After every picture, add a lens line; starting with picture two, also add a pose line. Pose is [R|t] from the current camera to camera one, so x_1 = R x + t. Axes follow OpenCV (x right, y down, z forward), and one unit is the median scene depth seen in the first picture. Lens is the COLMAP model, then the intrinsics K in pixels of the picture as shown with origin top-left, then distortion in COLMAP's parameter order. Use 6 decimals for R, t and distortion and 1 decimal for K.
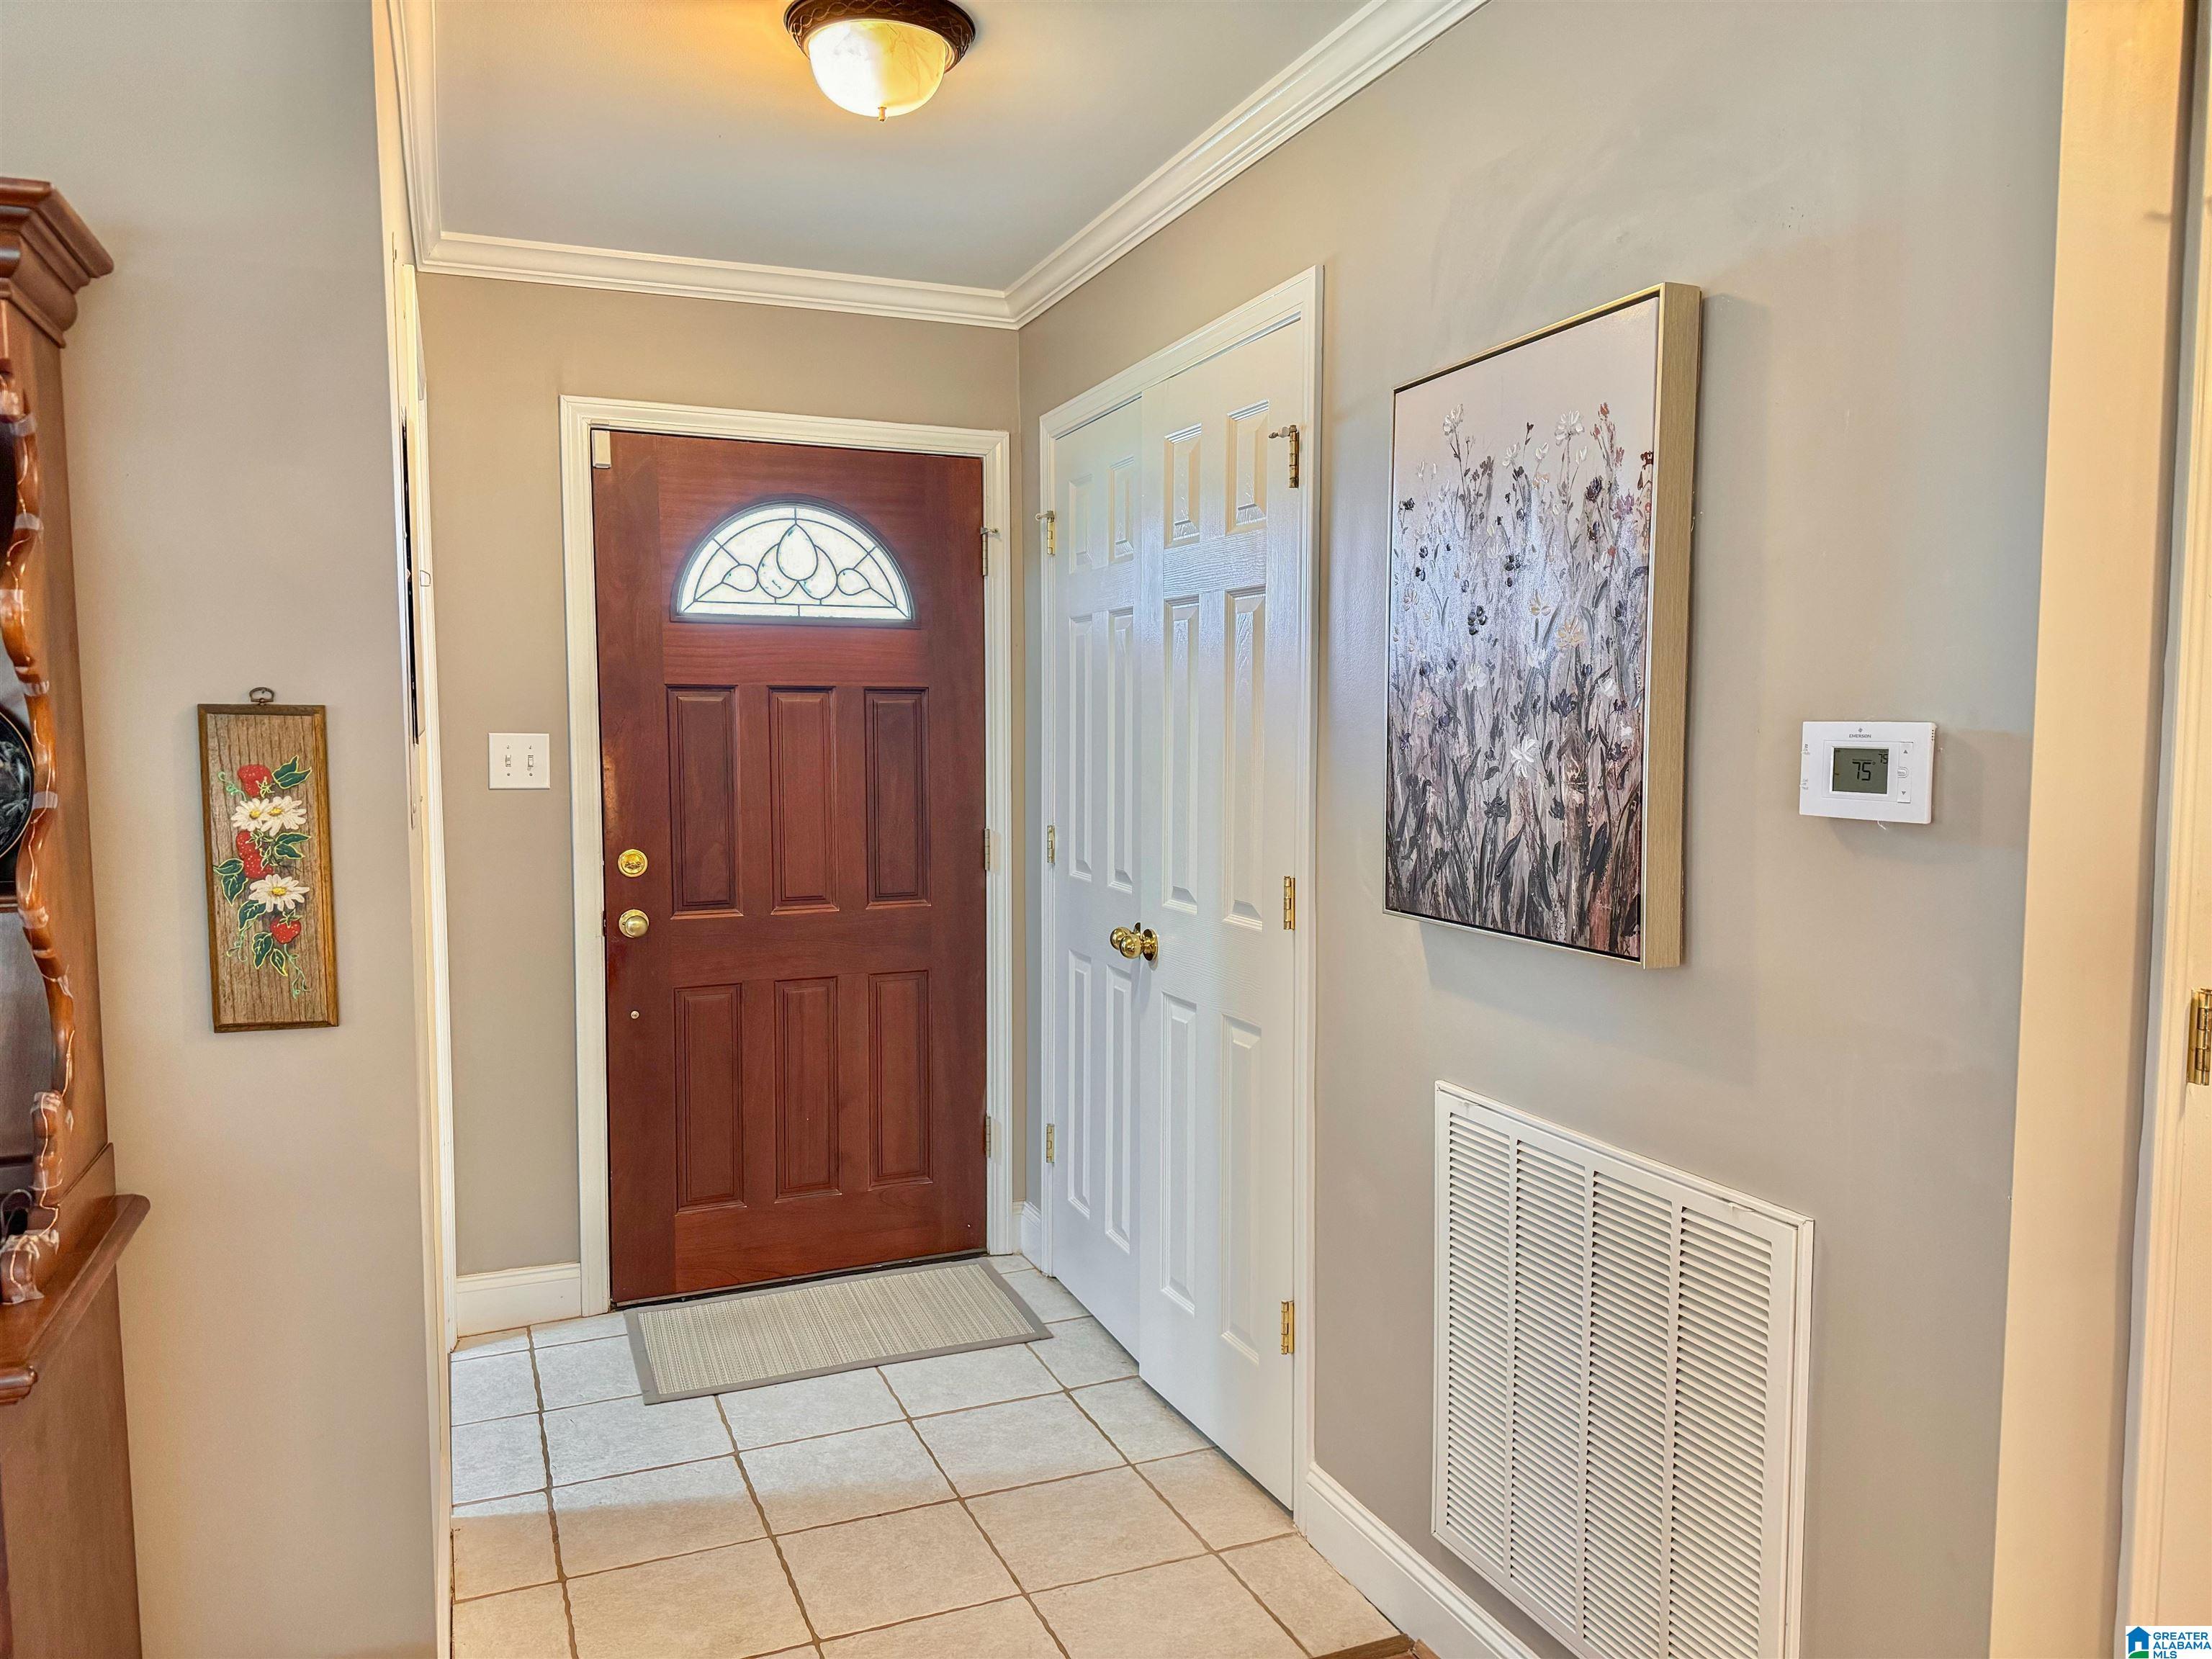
lens RADIAL K [[1556.3, 0, 1106.0], [0, 1556.3, 829.5], [0, 0, 1]] dist [0.079668, 0.001023]
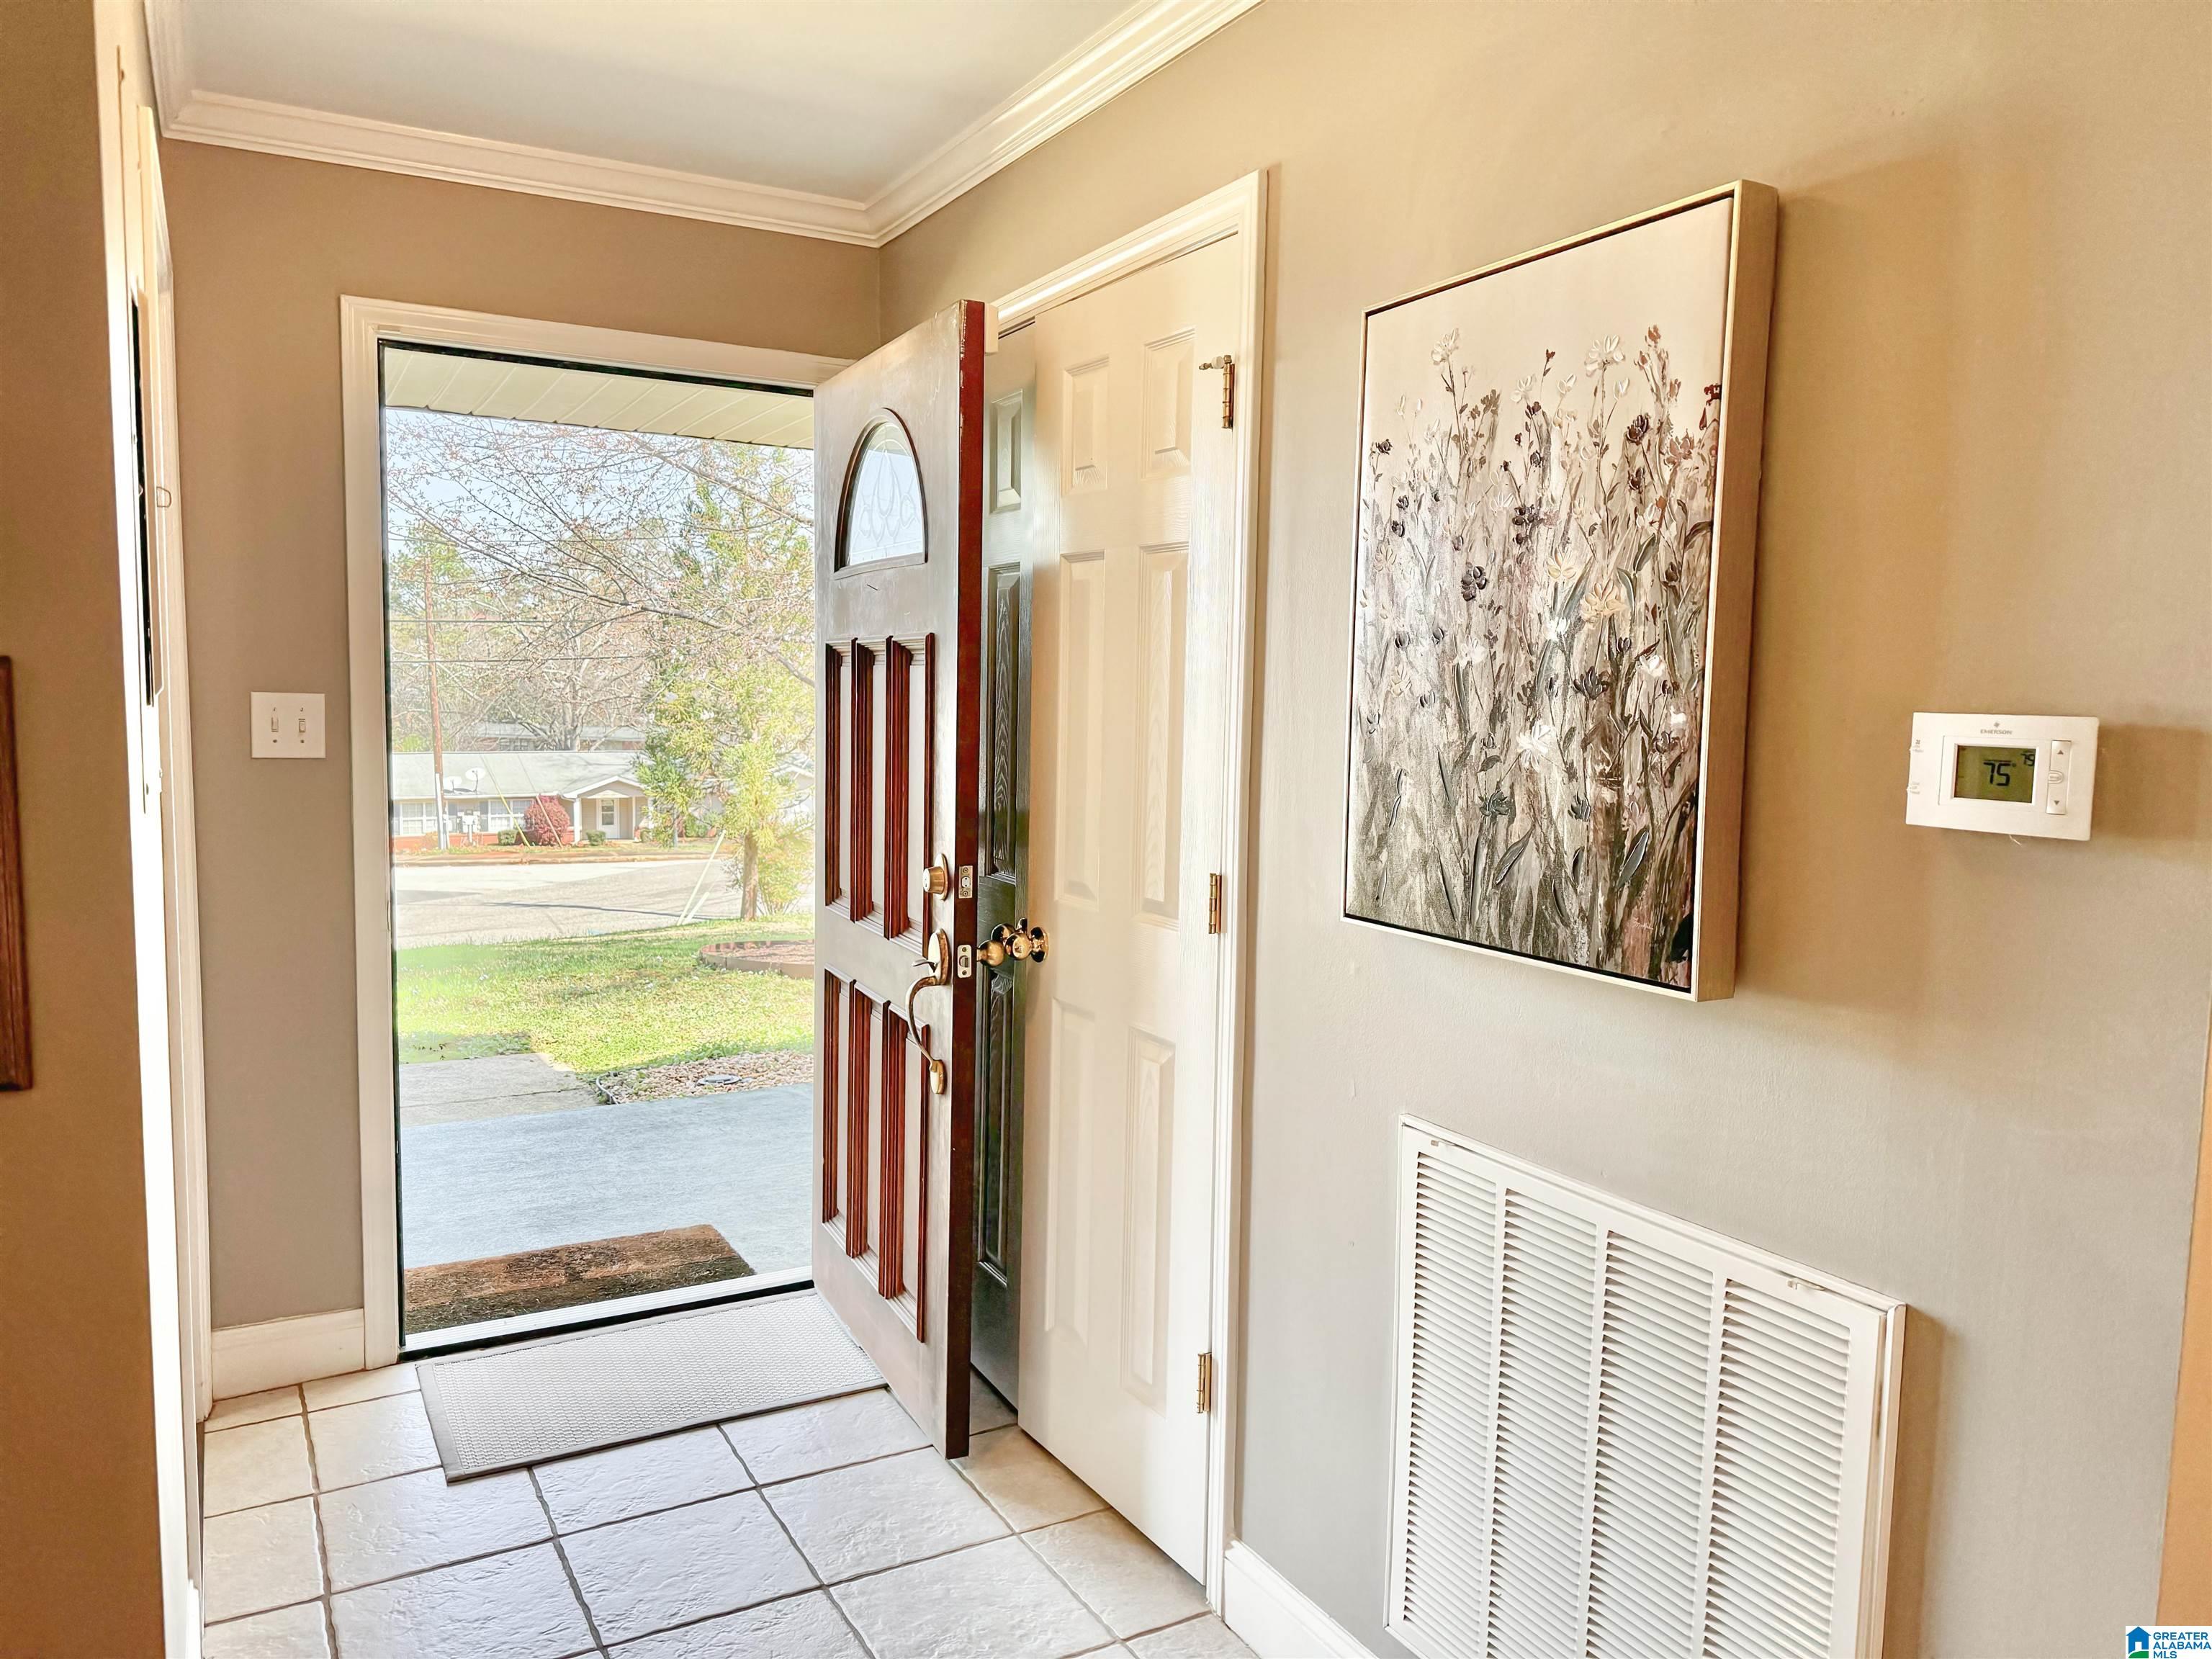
lens RADIAL K [[1565.3, 0, 1091.6], [0, 1565.3, 827.1], [0, 0, 1]] dist [0.075084, -0.067012]
pose [[0.993584, 0.008328, 0.112786, -0.068995], [-0.010434, 0.999782, 0.018095, -0.015308], [-0.112611, -0.019156, 0.993454, 0.179784]]
